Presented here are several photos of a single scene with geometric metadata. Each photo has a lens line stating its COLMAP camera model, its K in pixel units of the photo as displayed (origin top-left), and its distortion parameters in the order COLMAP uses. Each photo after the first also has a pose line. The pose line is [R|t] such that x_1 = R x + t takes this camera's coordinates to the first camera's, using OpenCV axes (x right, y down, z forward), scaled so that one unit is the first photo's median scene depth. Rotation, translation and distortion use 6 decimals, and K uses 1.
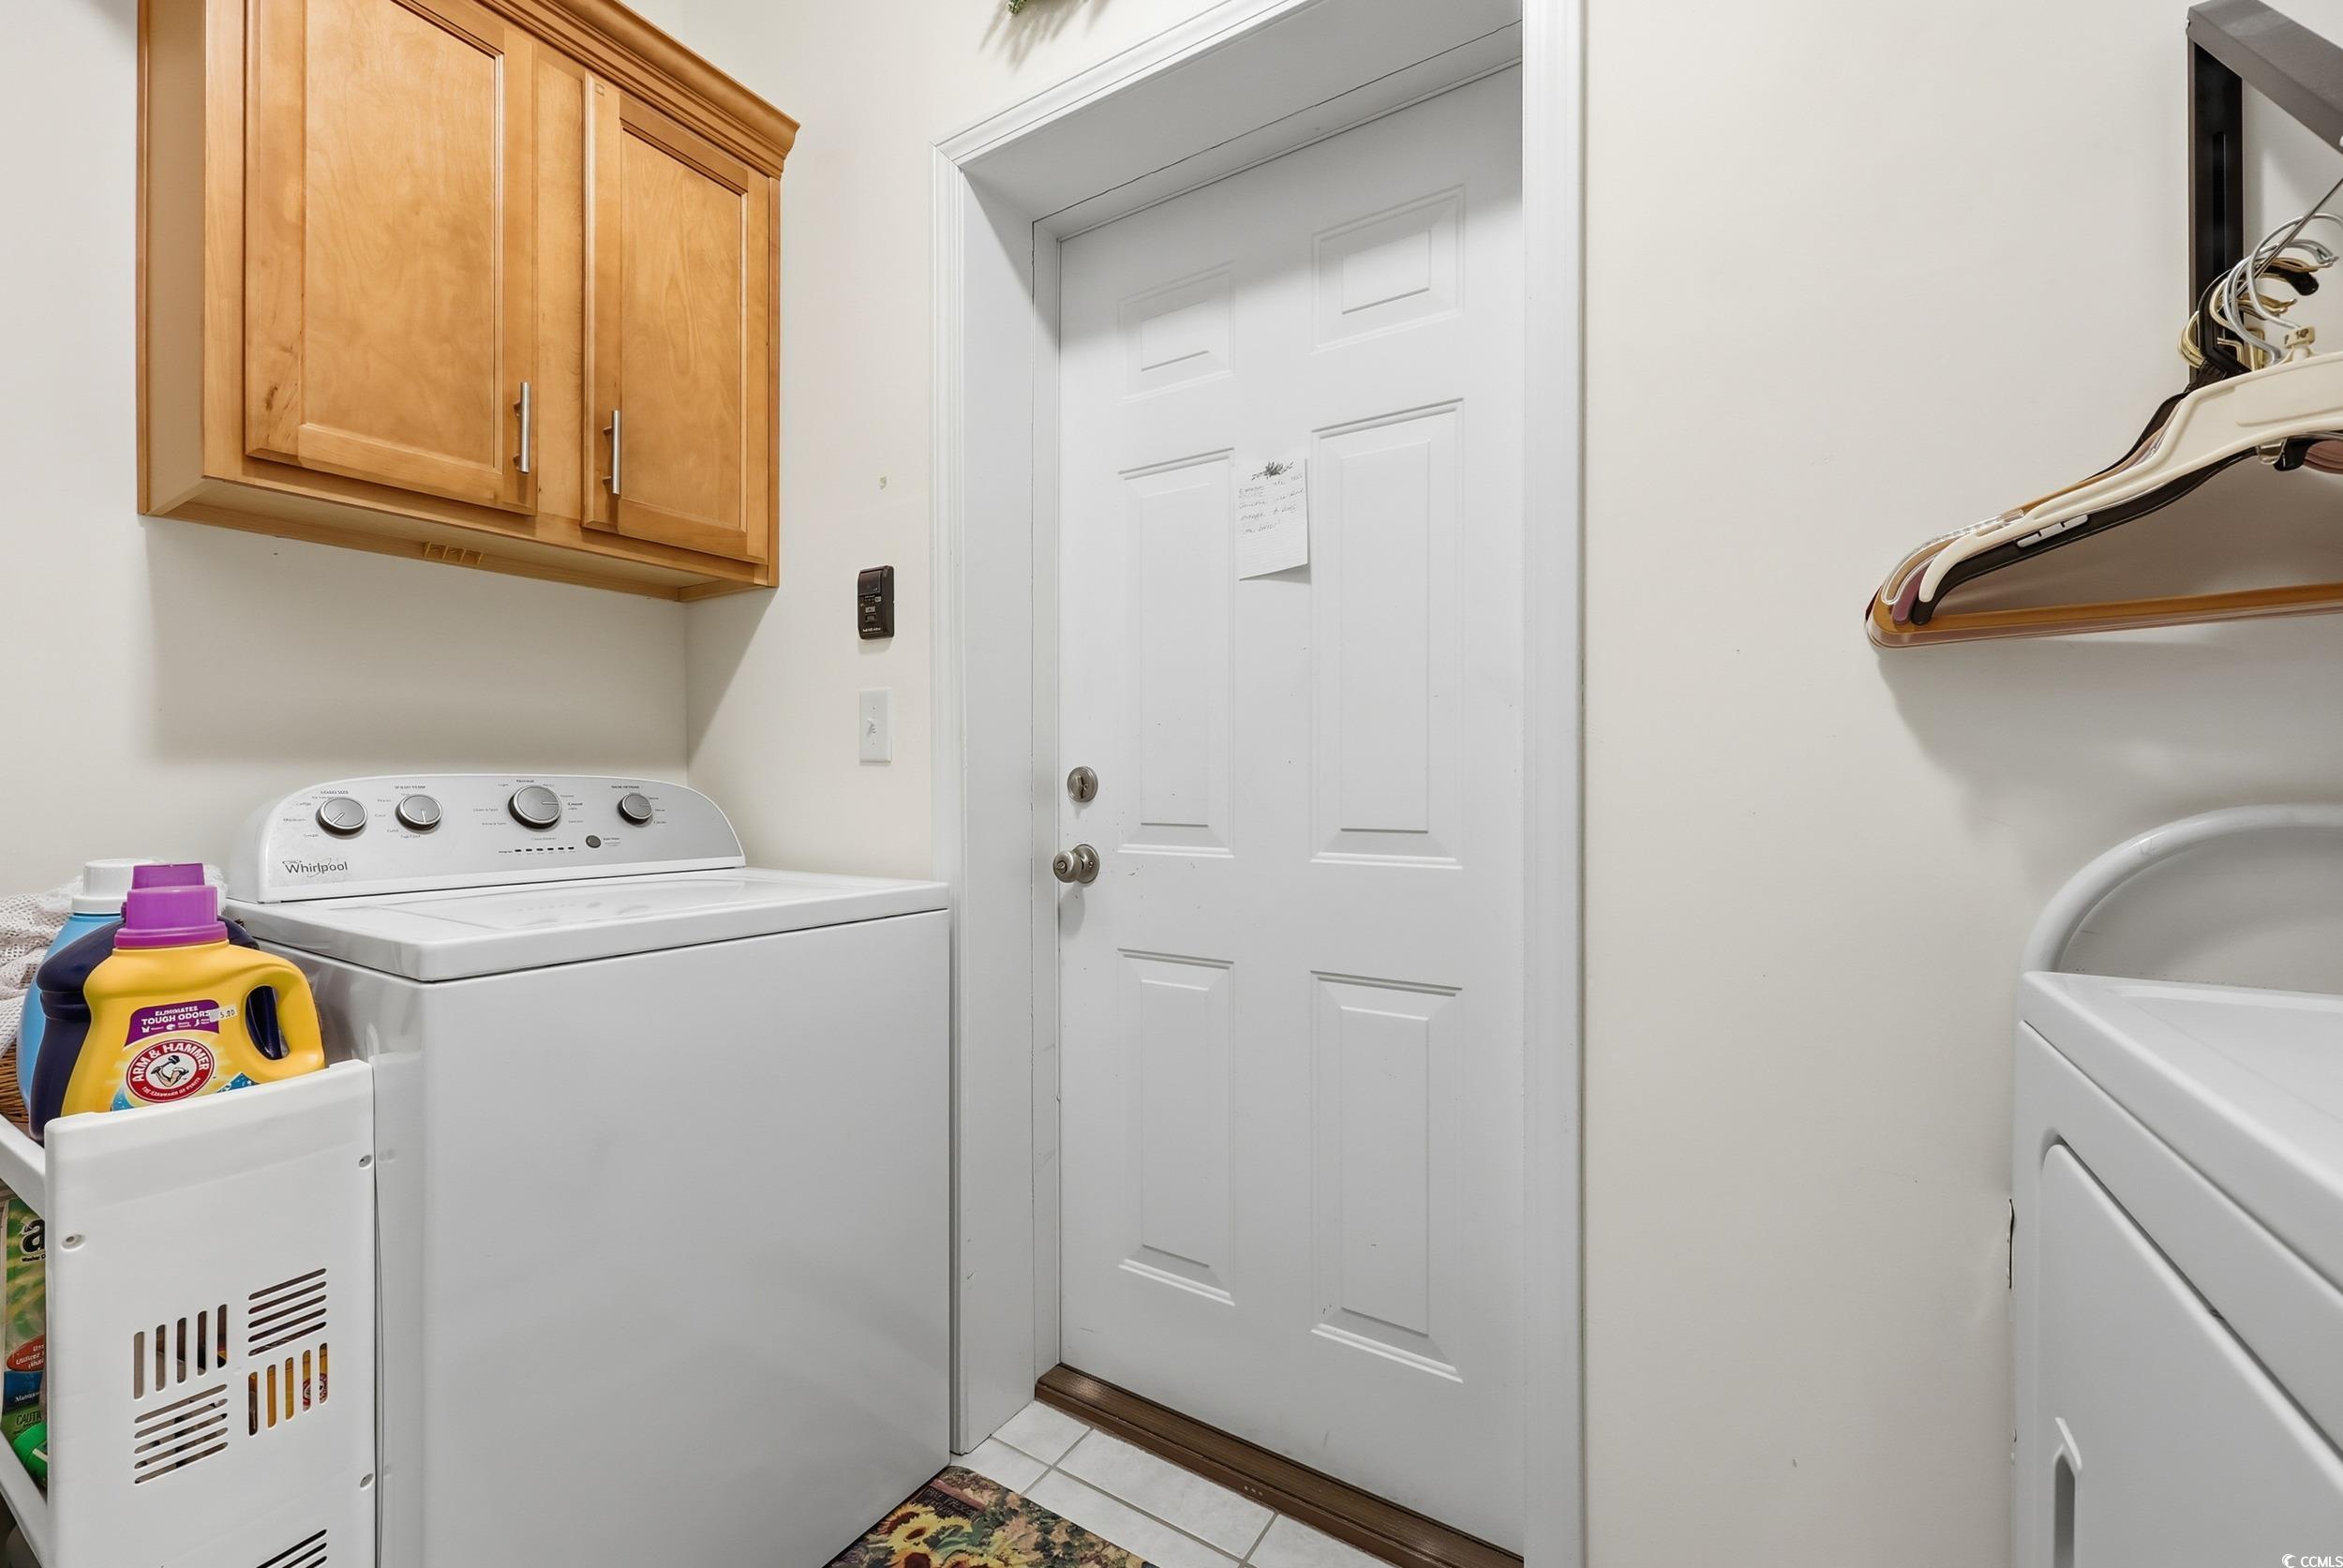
lens RADIAL K [[948.1, 0, 1170.2], [0, 948.1, 789.7], [0, 0, 1]] dist [-0.002253, 0.000042]
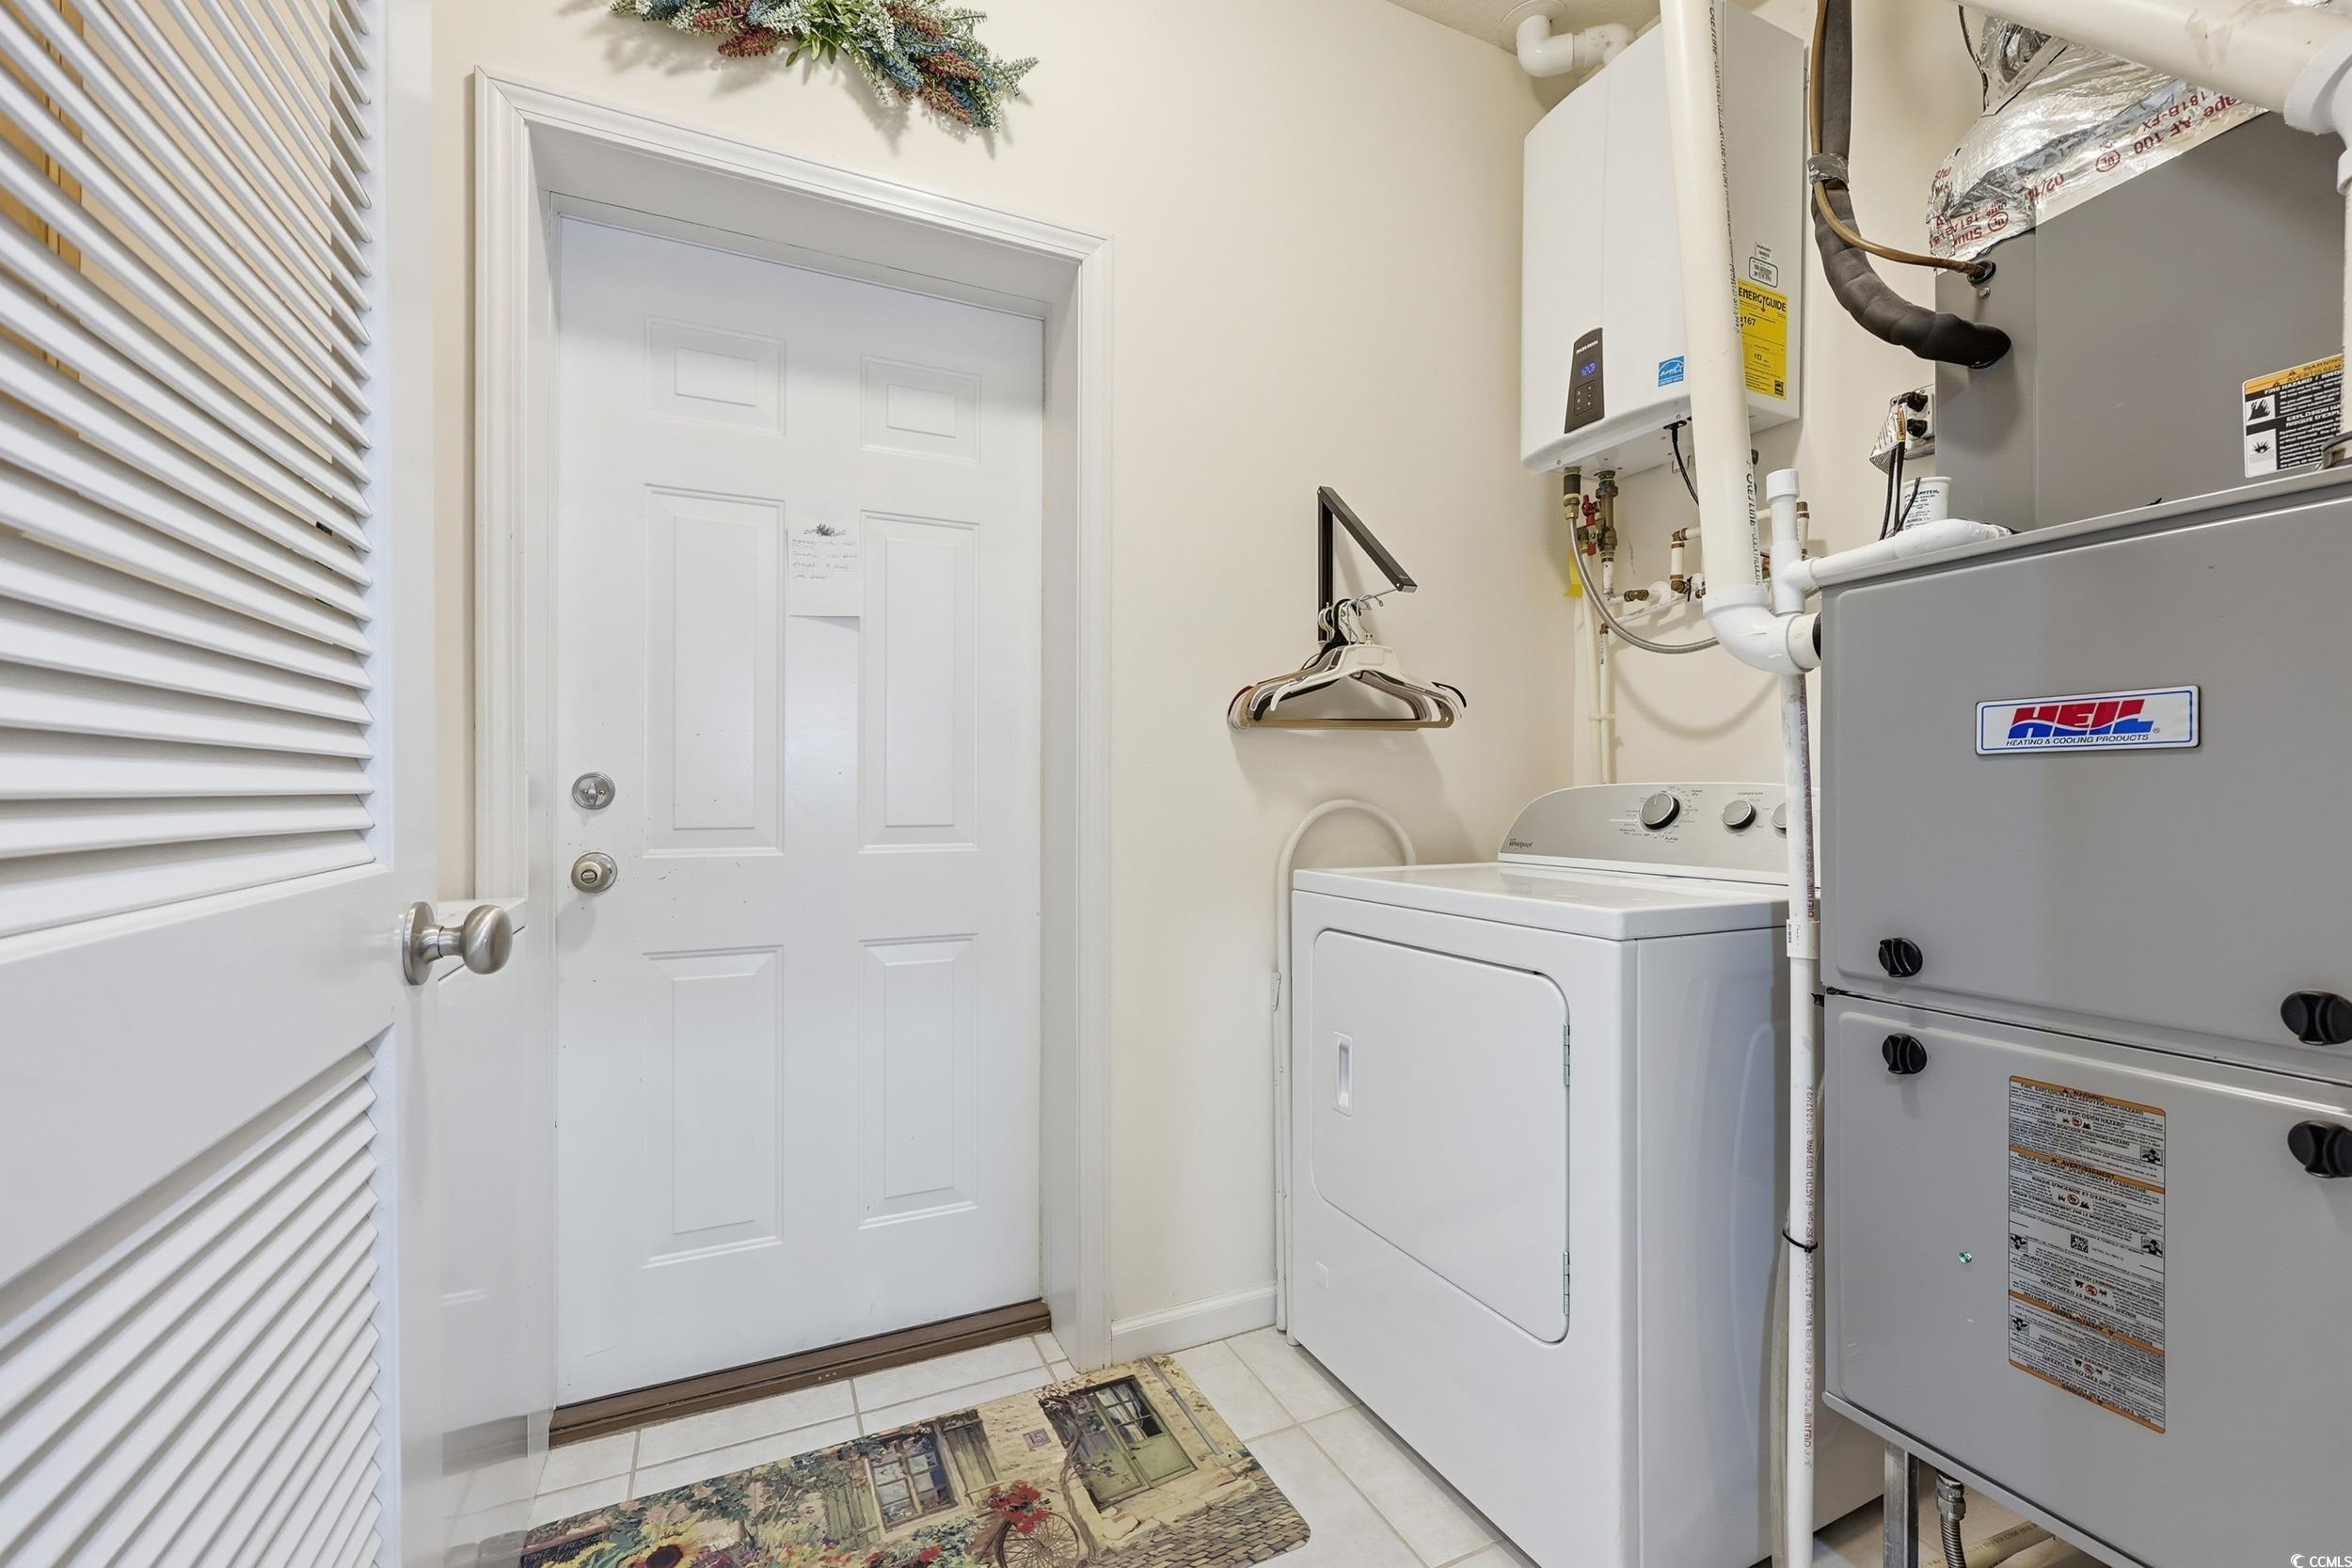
lens RADIAL K [[951.6, 0, 1174.7], [0, 951.6, 789.7], [0, 0, 1]] dist [-0.002253, 0.000042]
pose [[0.544749, 0.001185, 0.838598, -0.669319], [0.003120, 0.999989, -0.003439, -0.001896], [-0.838593, 0.004490, 0.544739, -0.033606]]
